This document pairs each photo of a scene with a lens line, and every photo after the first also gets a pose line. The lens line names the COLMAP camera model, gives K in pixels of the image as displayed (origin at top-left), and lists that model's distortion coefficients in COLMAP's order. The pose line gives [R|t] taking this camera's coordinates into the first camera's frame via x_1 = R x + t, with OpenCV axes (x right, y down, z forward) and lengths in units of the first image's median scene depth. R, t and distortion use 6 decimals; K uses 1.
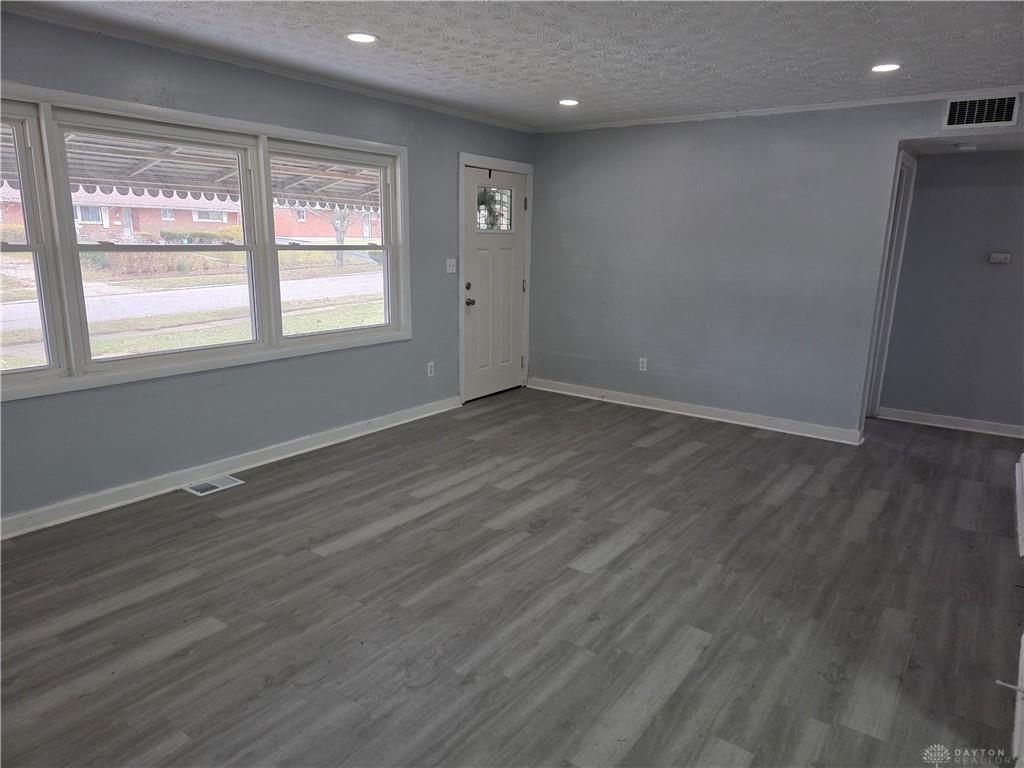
lens RADIAL K [[684.1, 0, 511.4], [0, 684.1, 387.1], [0, 0, 1]] dist [0.032743, -0.004754]
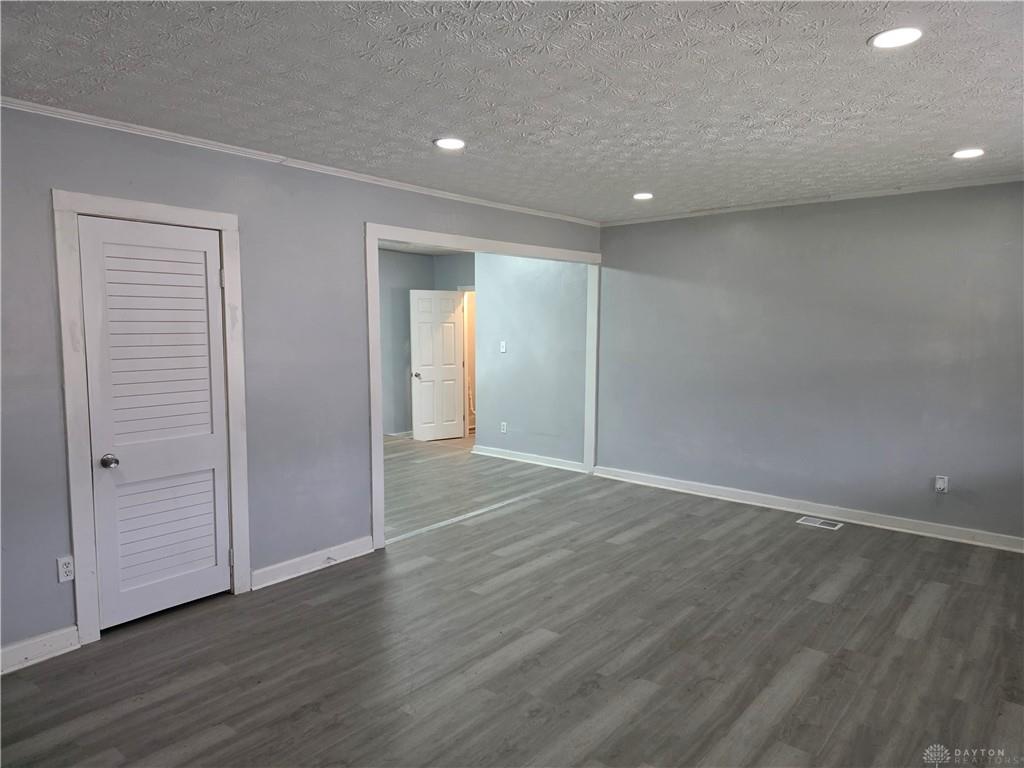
lens RADIAL K [[684.1, 0, 512.3], [0, 684.1, 383.3], [0, 0, 1]] dist [0.032743, -0.004754]
pose [[-0.997324, -0.028450, 0.067341, 0.098721], [-0.006585, 0.952380, 0.304844, -0.435559], [-0.072807, 0.303585, -0.950019, 1.938140]]
